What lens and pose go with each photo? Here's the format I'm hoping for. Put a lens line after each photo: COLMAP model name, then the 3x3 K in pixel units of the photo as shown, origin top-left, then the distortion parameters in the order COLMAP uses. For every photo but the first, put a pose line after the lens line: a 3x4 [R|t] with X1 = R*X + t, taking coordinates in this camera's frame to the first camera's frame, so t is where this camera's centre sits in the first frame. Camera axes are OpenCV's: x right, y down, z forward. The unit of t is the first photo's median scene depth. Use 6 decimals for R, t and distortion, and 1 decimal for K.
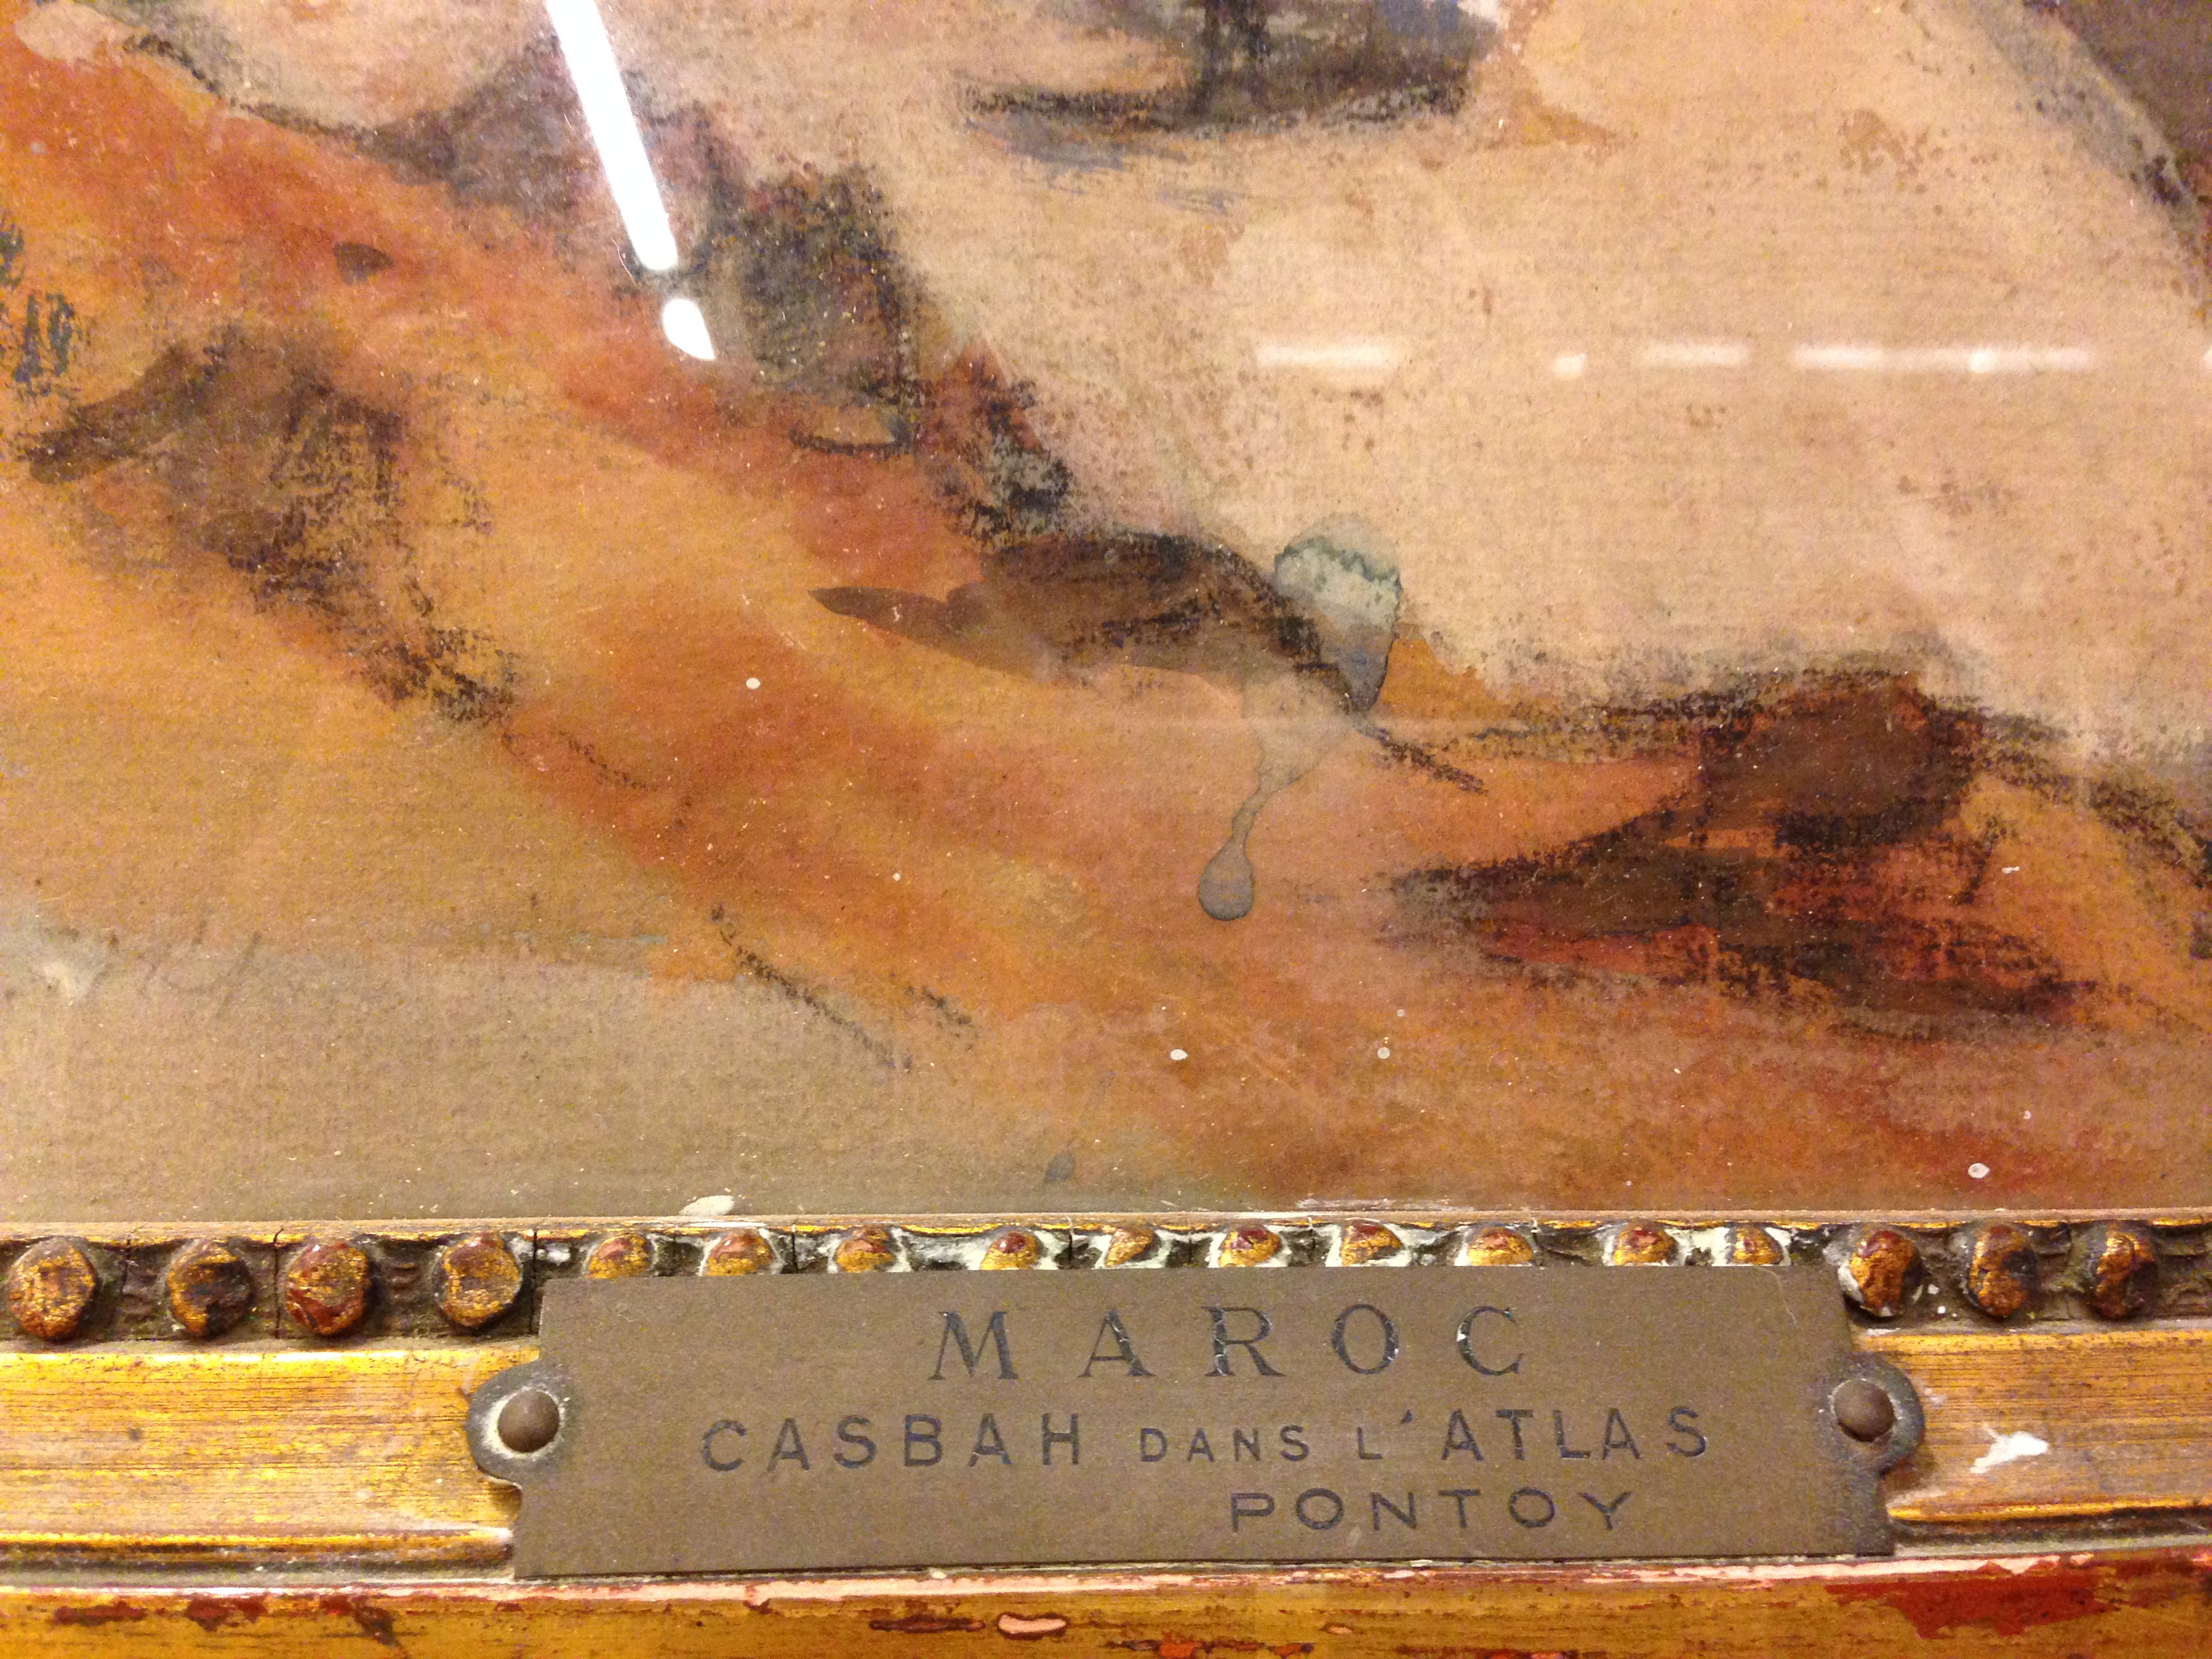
lens RADIAL K [[2089.5, 0, 1096.8], [0, 2089.5, 957.4], [0, 0, 1]] dist [0.012409, 0.000000]
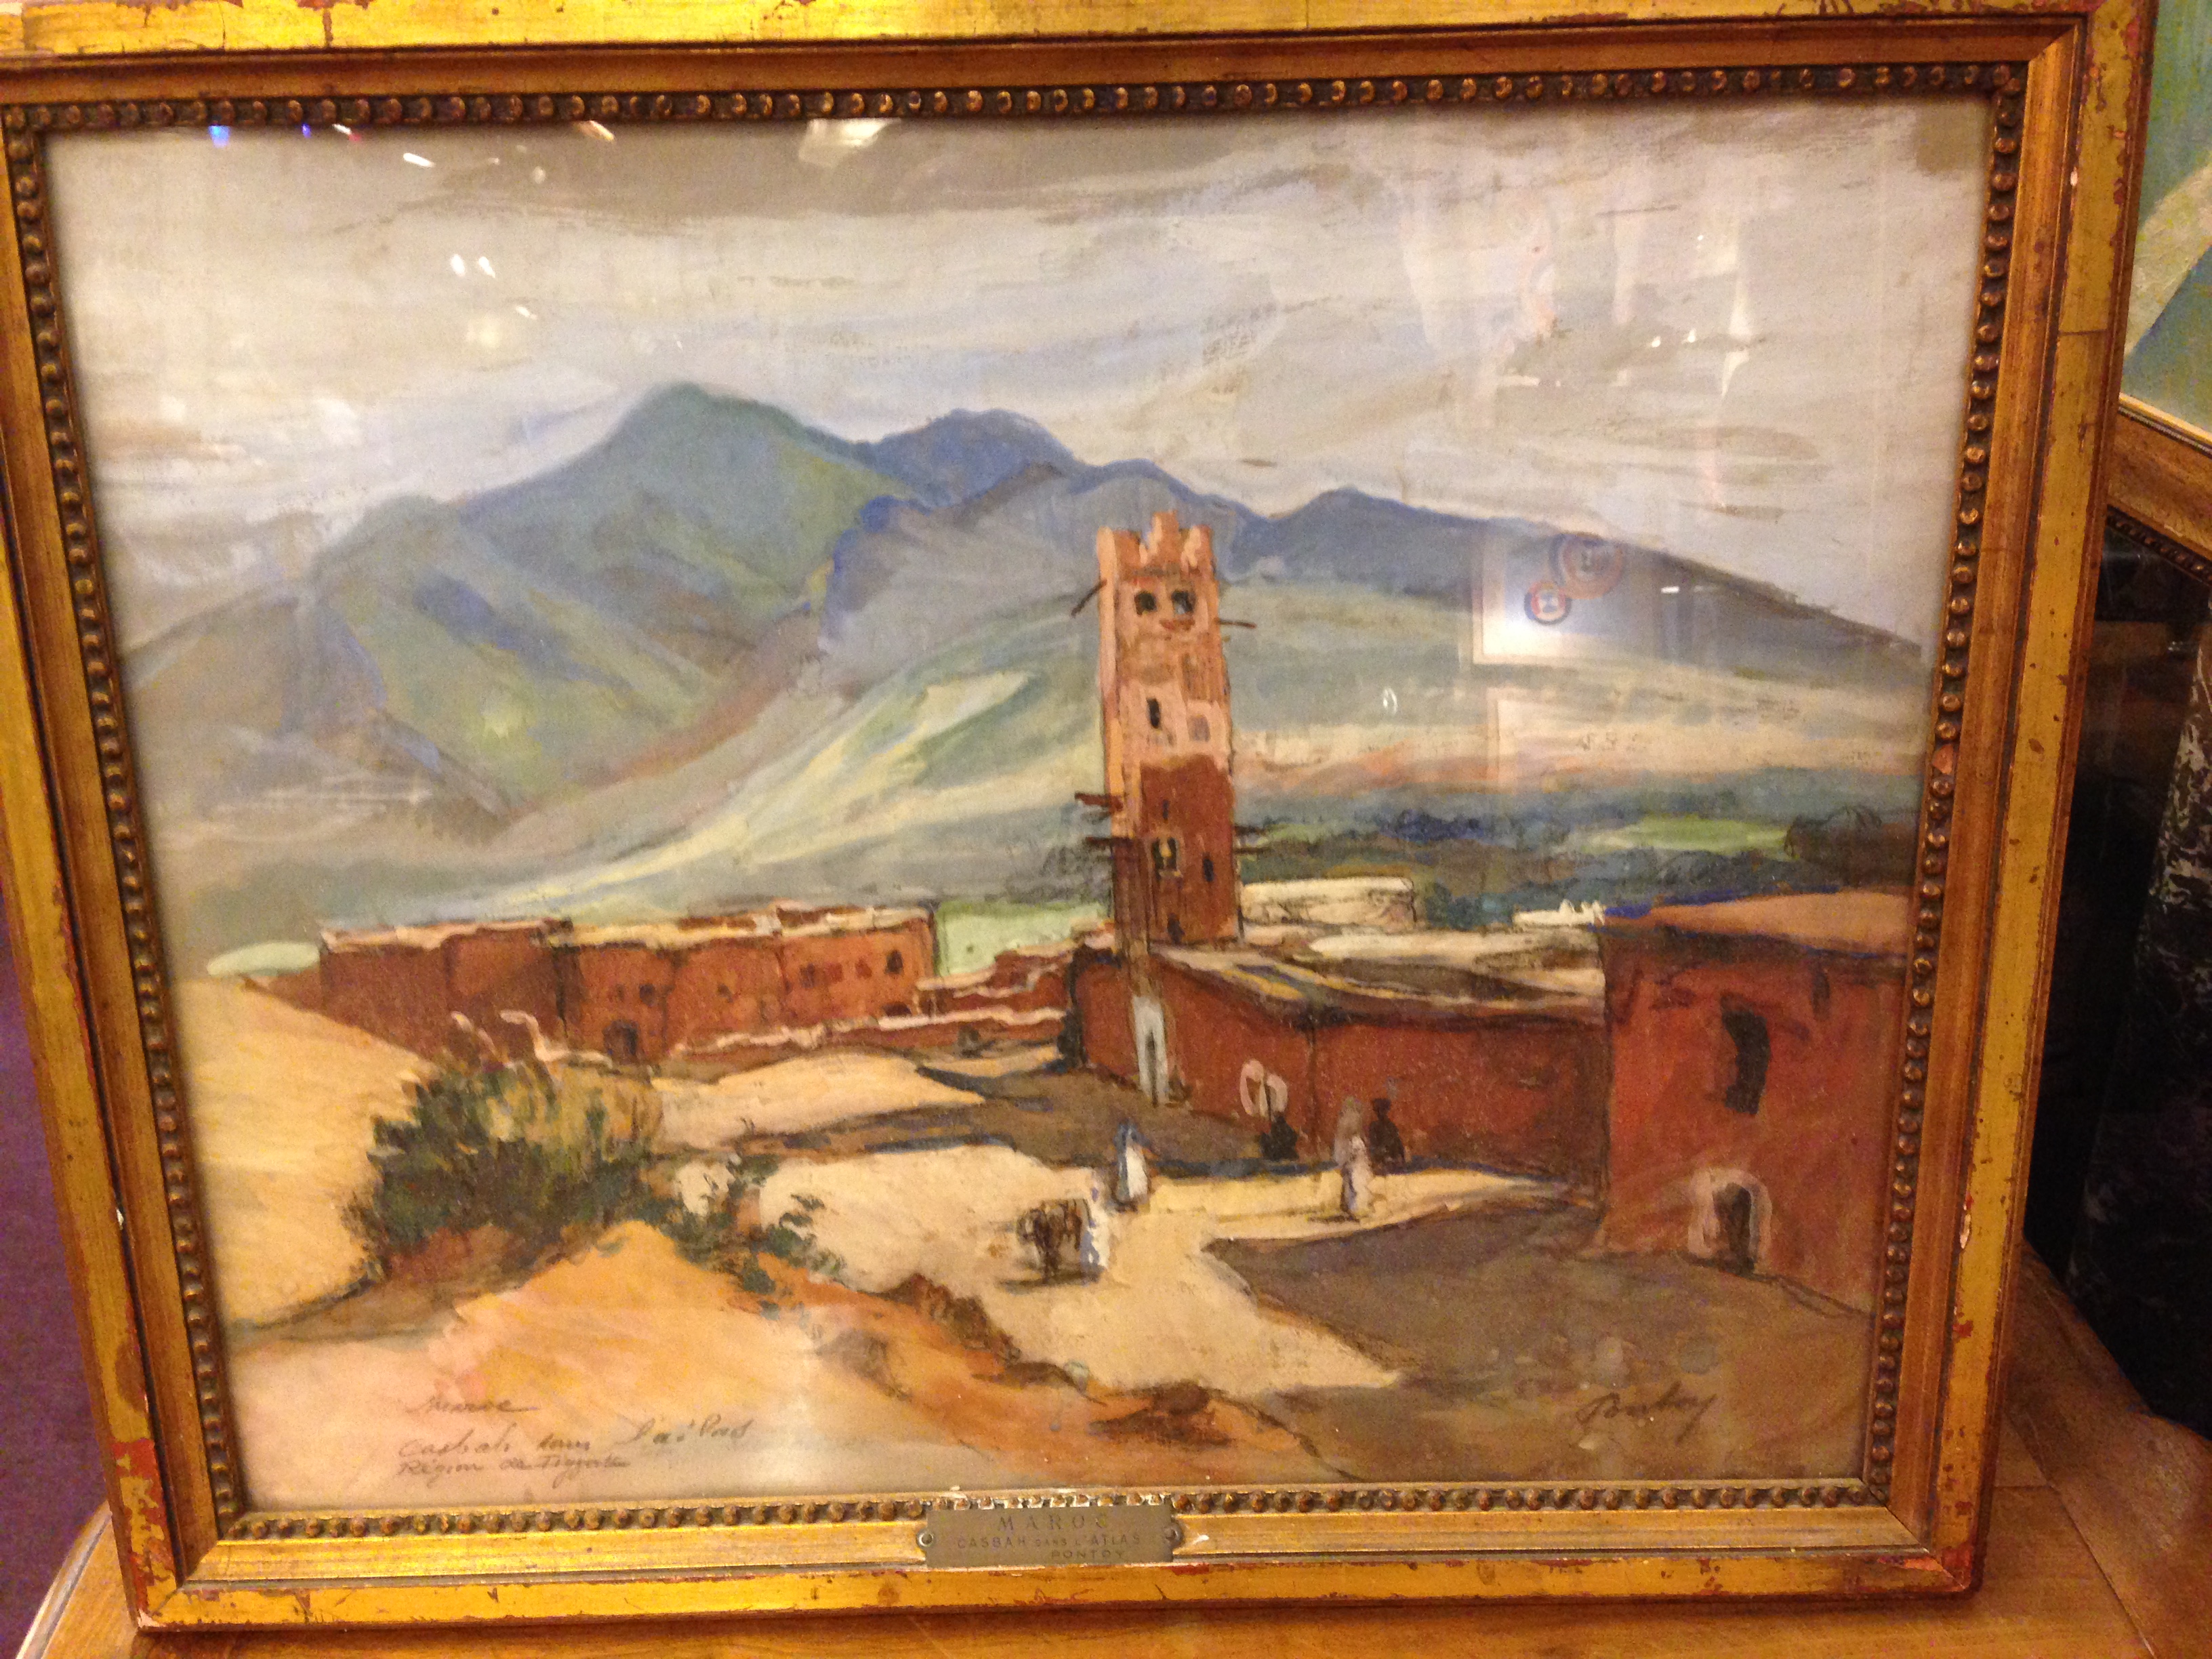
lens RADIAL K [[2089.5, 0, 1106.4], [0, 2089.5, 825.4], [0, 0, 1]] dist [0.012409, 0.000000]
pose [[0.998166, -0.009404, -0.059808, 0.495934], [0.024144, 0.967744, 0.250777, -2.667968], [0.055521, -0.251761, 0.966196, -3.448163]]
